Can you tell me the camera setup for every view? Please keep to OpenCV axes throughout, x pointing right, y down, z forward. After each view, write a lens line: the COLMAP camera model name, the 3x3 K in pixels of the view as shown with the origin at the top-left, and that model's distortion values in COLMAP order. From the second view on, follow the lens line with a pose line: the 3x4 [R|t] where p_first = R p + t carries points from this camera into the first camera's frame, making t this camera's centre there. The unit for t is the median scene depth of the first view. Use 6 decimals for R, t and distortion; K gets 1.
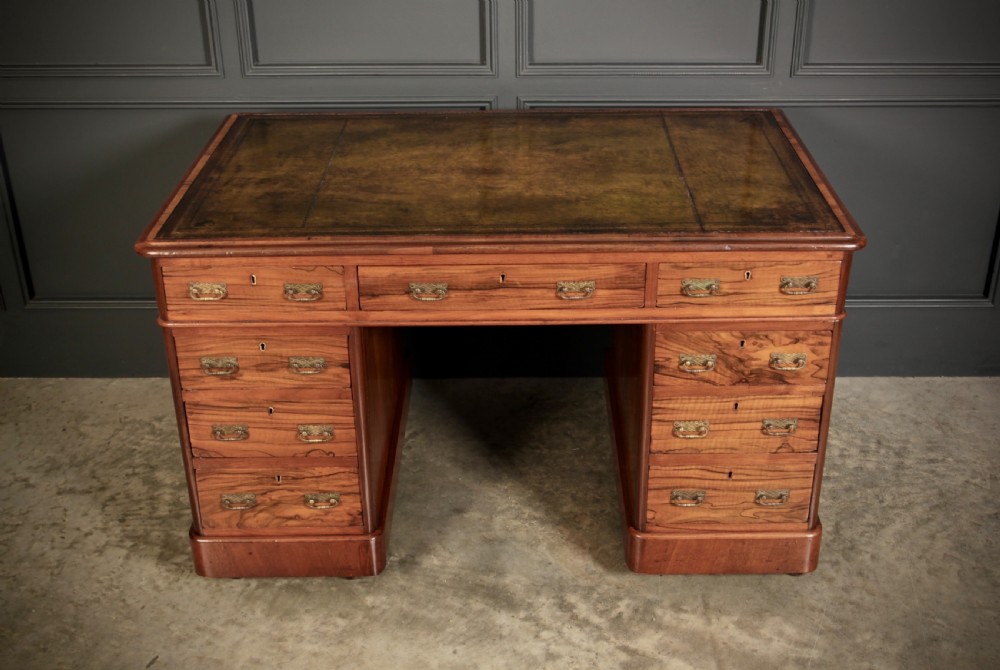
lens RADIAL K [[1121.1, 0, 512.5], [0, 1121.1, 310.6], [0, 0, 1]] dist [-0.021956, 0.000000]
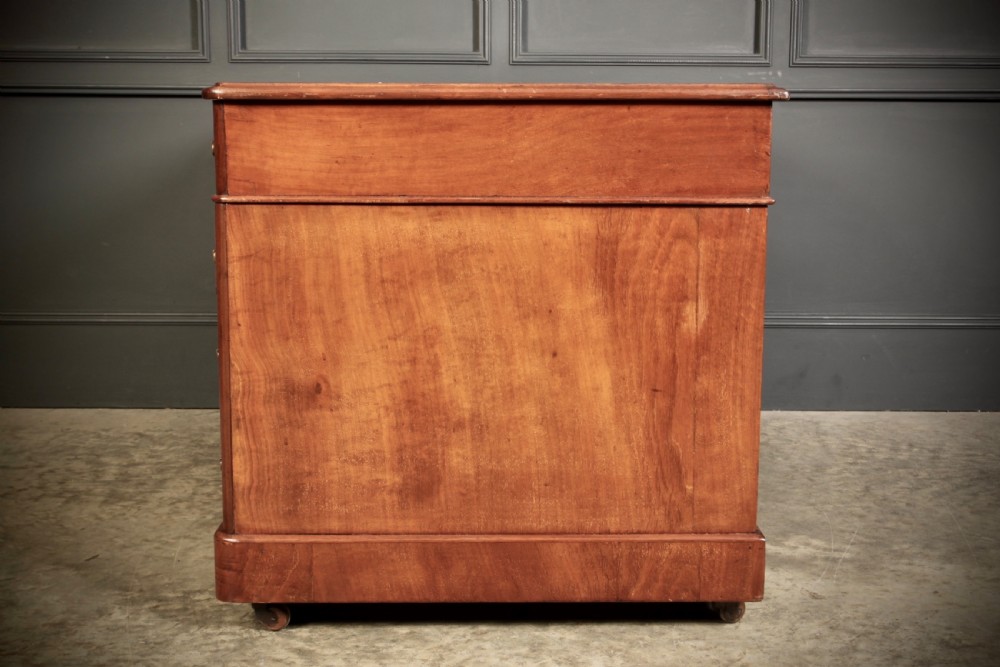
lens RADIAL K [[1316.6, 0, 507.8], [0, 1316.6, 317.6], [0, 0, 1]] dist [0.000741, 0.000000]
pose [[0.999901, 0.010454, 0.009433, -0.008229], [-0.007217, 0.955722, -0.294183, 0.417531], [-0.012091, 0.294086, 0.955703, -0.044134]]
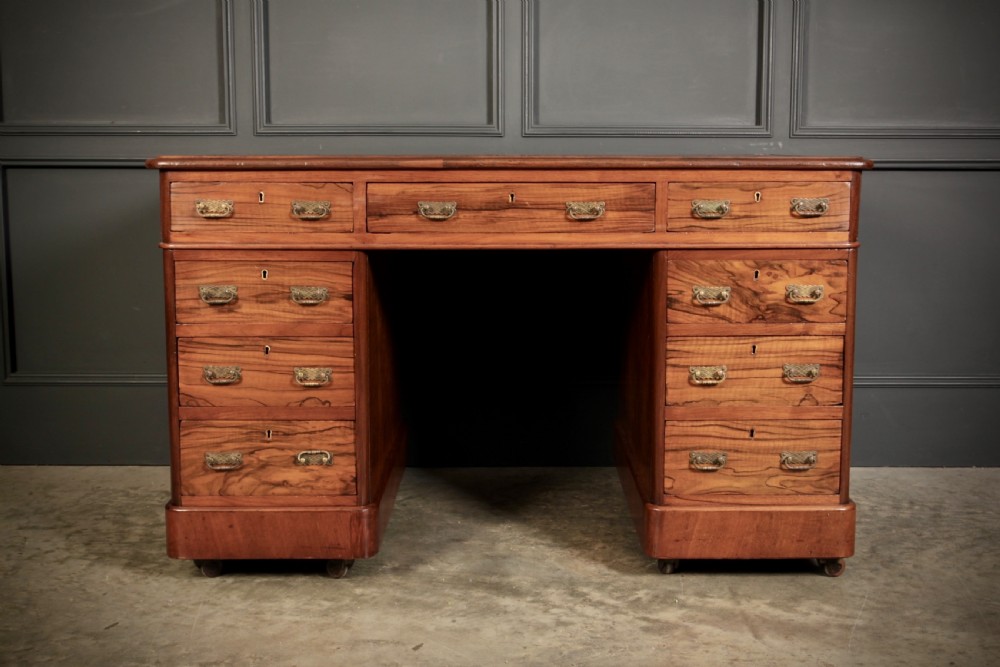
lens RADIAL K [[1185.8, 0, 510.6], [0, 1185.8, 336.7], [0, 0, 1]] dist [-0.011294, 0.000000]
pose [[0.999961, 0.008232, 0.003130, -0.010926], [-0.006832, 0.949360, -0.314117, 0.373111], [-0.005557, 0.314084, 0.949379, 0.034534]]
